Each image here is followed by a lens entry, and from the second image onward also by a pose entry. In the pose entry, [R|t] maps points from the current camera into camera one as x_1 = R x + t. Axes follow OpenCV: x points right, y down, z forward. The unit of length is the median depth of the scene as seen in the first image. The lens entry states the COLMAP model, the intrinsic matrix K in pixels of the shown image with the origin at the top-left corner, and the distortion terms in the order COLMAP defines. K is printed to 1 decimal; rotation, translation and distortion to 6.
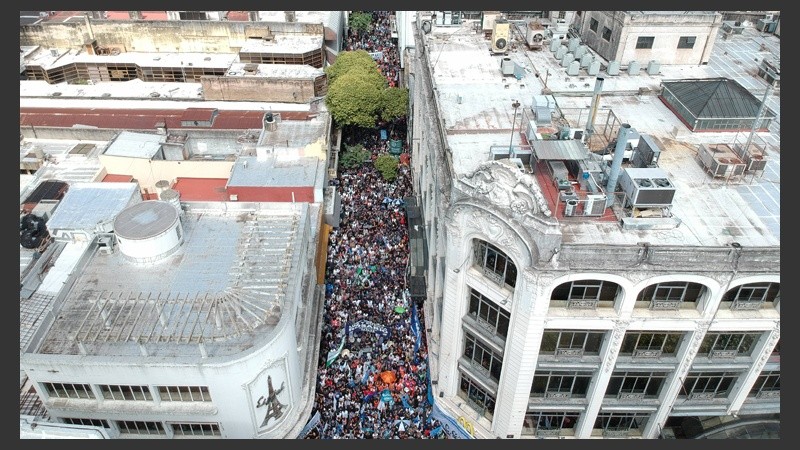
lens RADIAL K [[596.8, 0, 399.1], [0, 596.8, 221.8], [0, 0, 1]] dist [-0.022118, -0.022505]
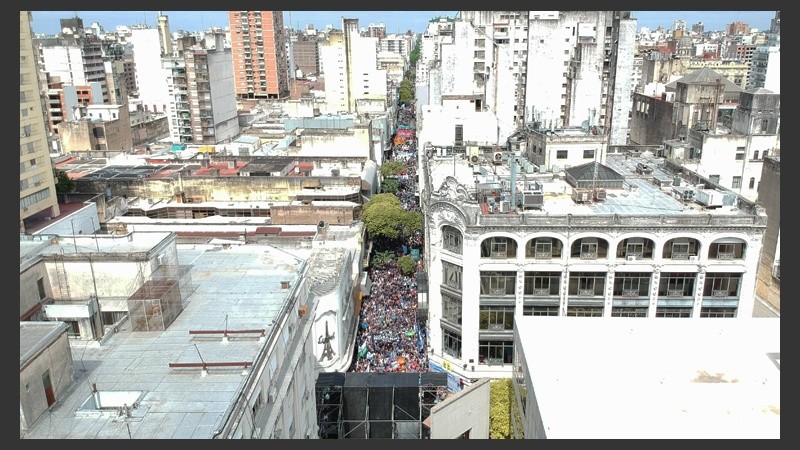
lens RADIAL K [[596.8, 0, 400.6], [0, 596.8, 226.2], [0, 0, 1]] dist [-0.022118, -0.022505]
pose [[0.998890, -0.000215, -0.047105, 0.029216], [-0.013789, 0.954855, -0.296753, 0.208247], [0.045043, 0.297073, 0.953792, -0.285217]]
